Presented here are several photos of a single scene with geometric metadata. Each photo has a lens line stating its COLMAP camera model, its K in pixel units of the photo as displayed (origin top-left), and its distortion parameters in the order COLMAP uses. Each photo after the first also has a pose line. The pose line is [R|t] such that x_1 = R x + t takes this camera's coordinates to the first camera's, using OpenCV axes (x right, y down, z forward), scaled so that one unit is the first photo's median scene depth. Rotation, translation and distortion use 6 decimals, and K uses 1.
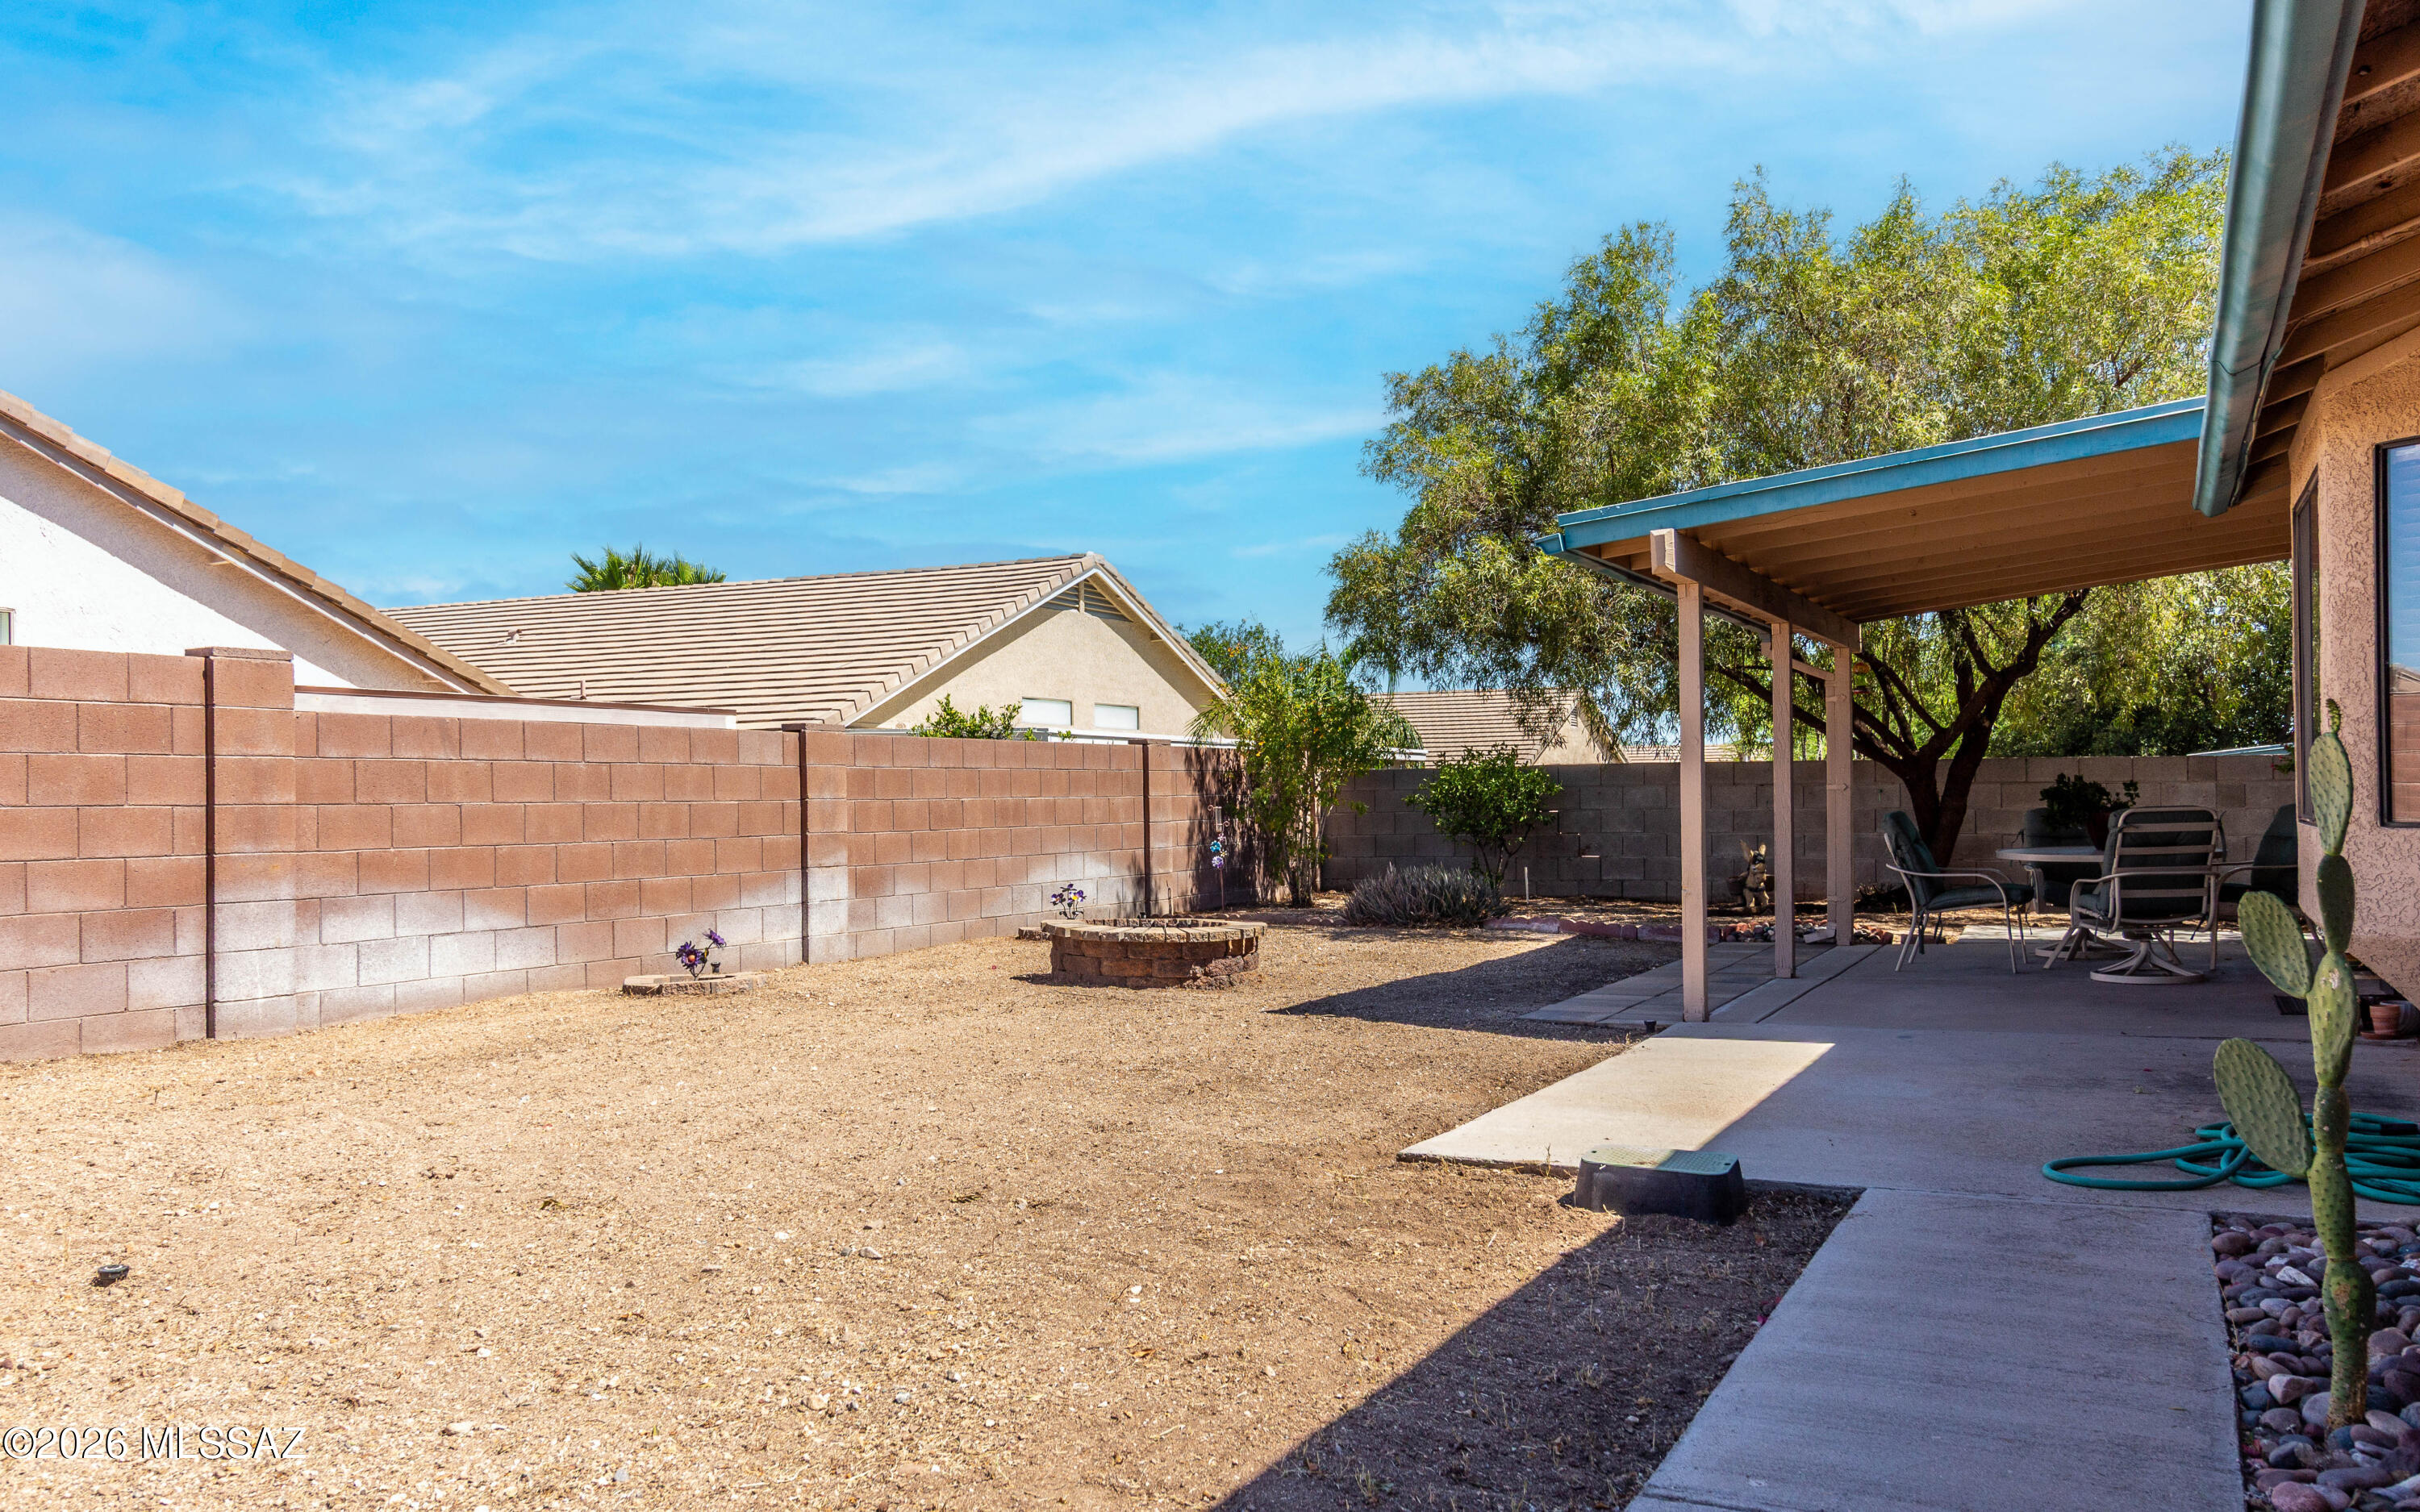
lens RADIAL K [[2062.7, 0, 1210.0], [0, 2062.7, 756.0], [0, 0, 1]] dist [0.000532, -0.001286]
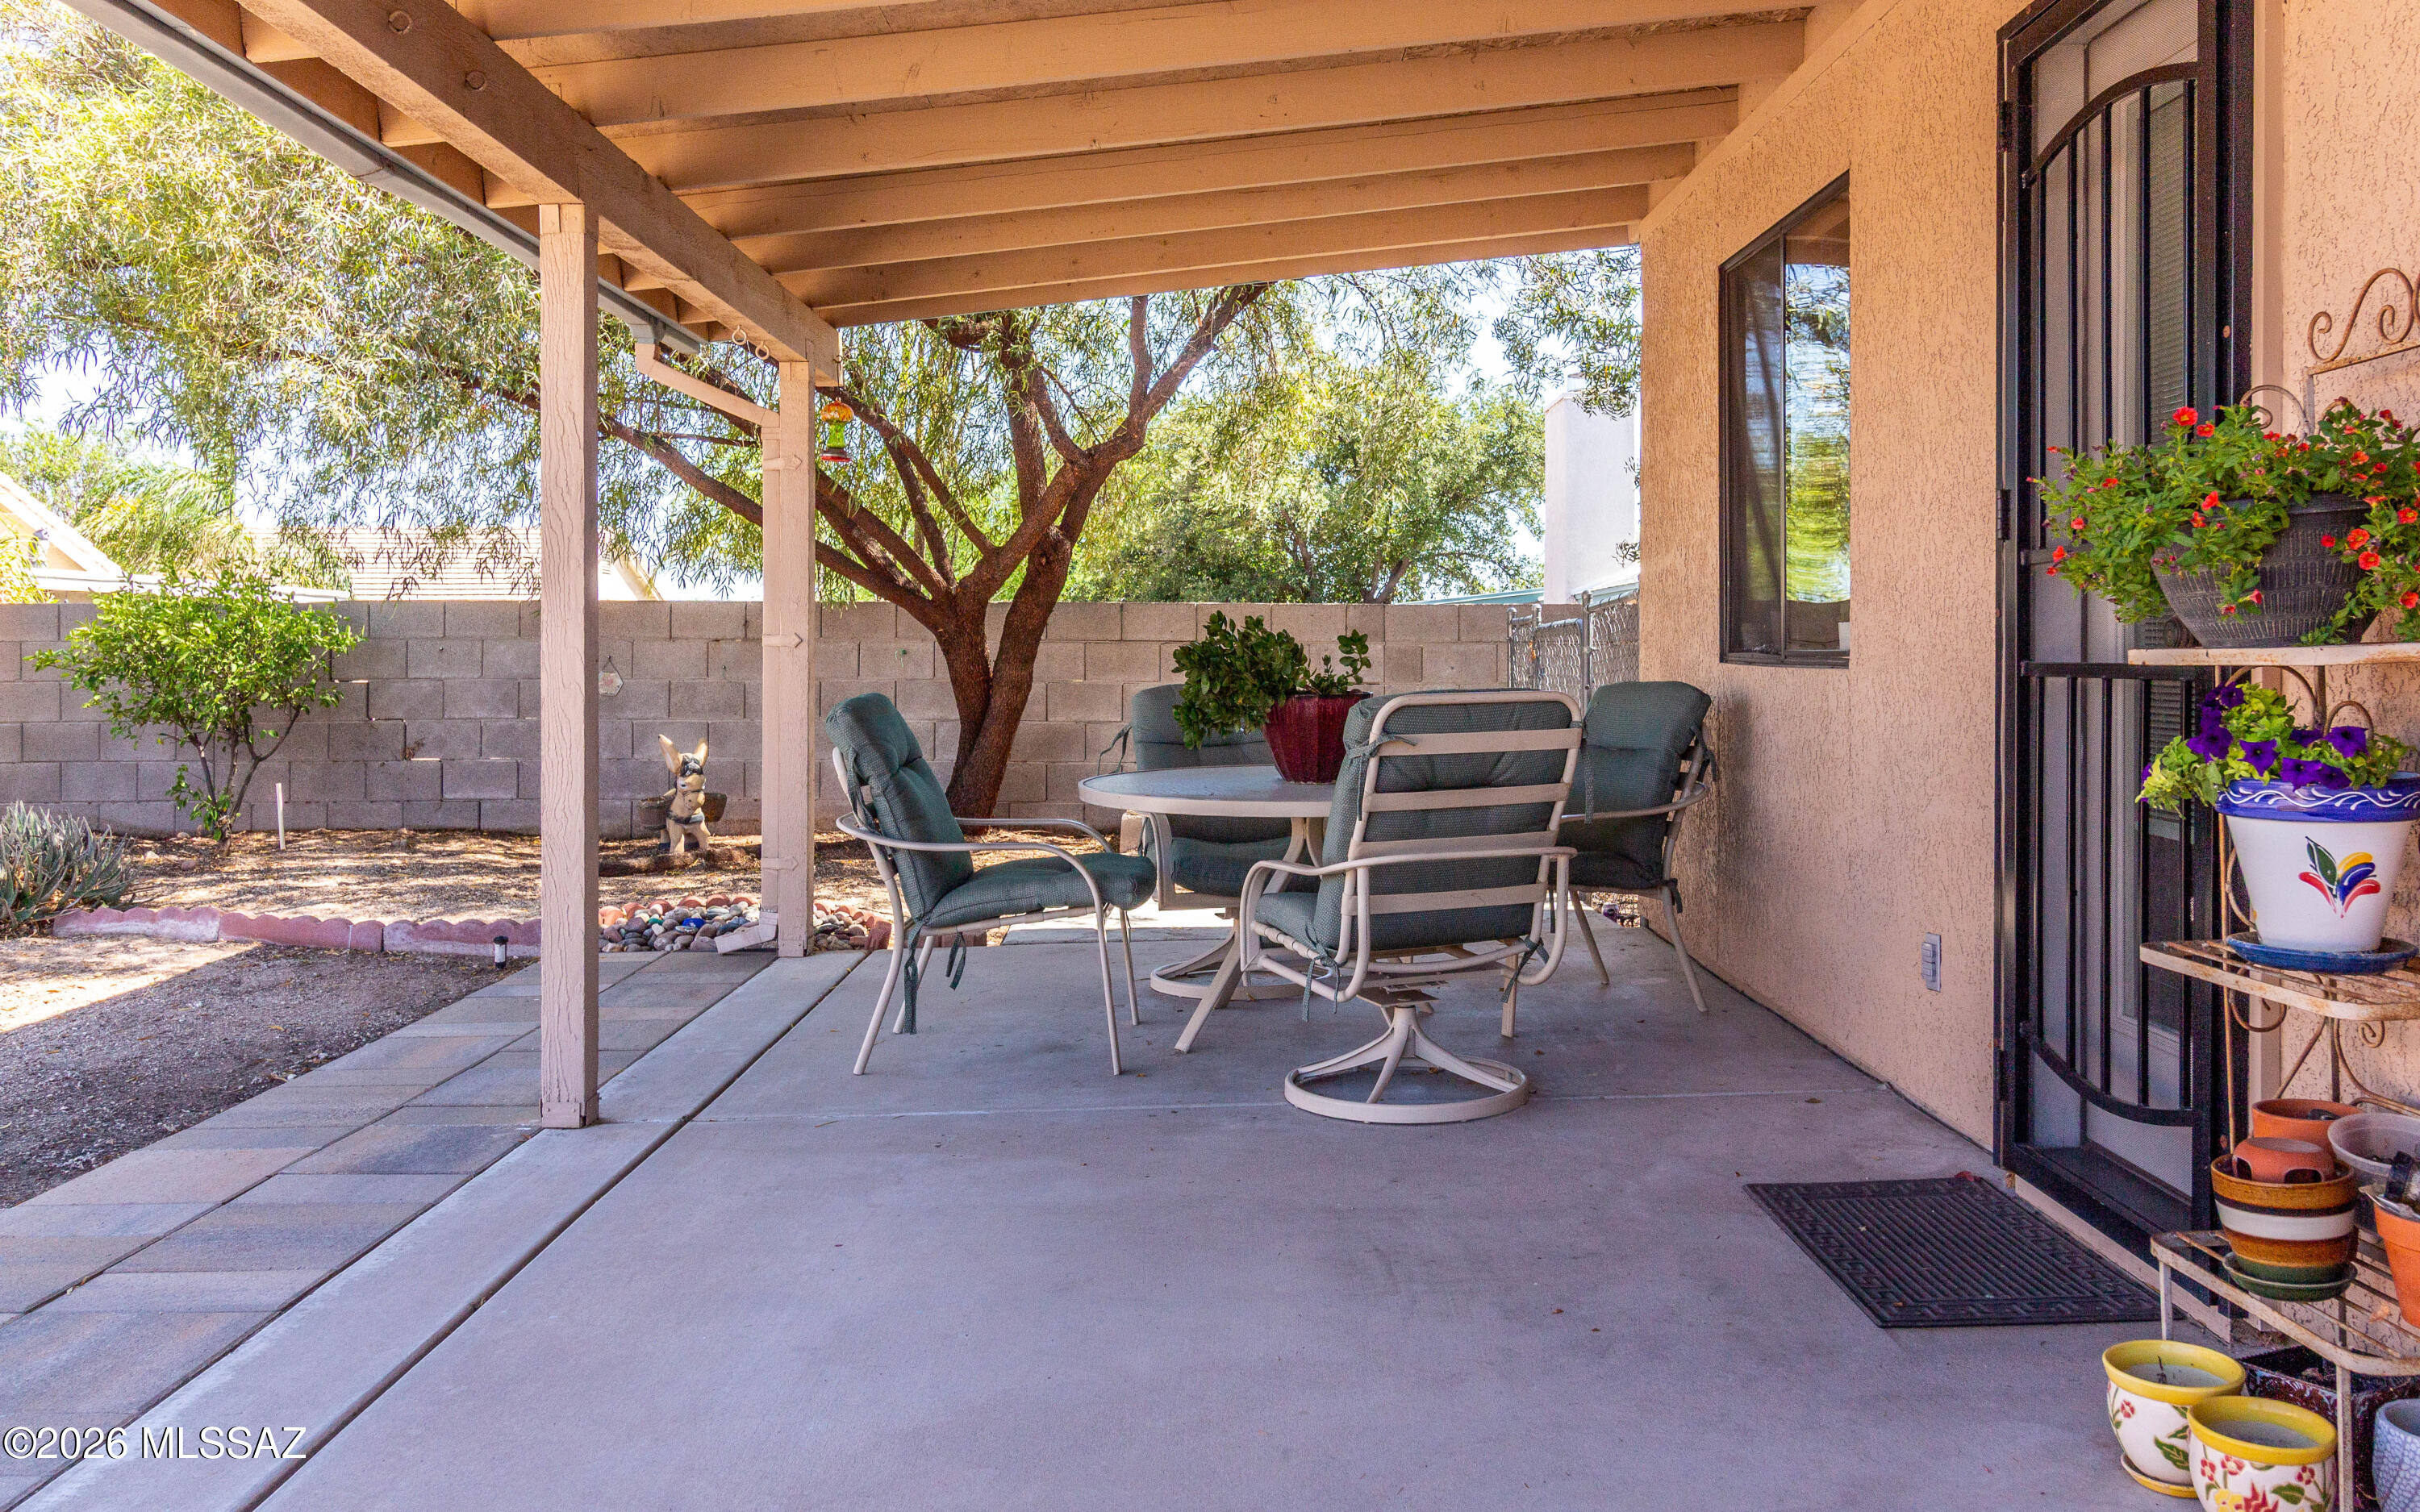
lens RADIAL K [[1902.8, 0, 1209.5], [0, 1902.8, 680.9], [0, 0, 1]] dist [-0.067073, -0.001090]
pose [[0.905912, 0.004807, 0.423438, 0.181018], [-0.018021, 0.999467, 0.027208, 0.009016], [-0.423082, -0.032279, 0.905516, 0.480395]]
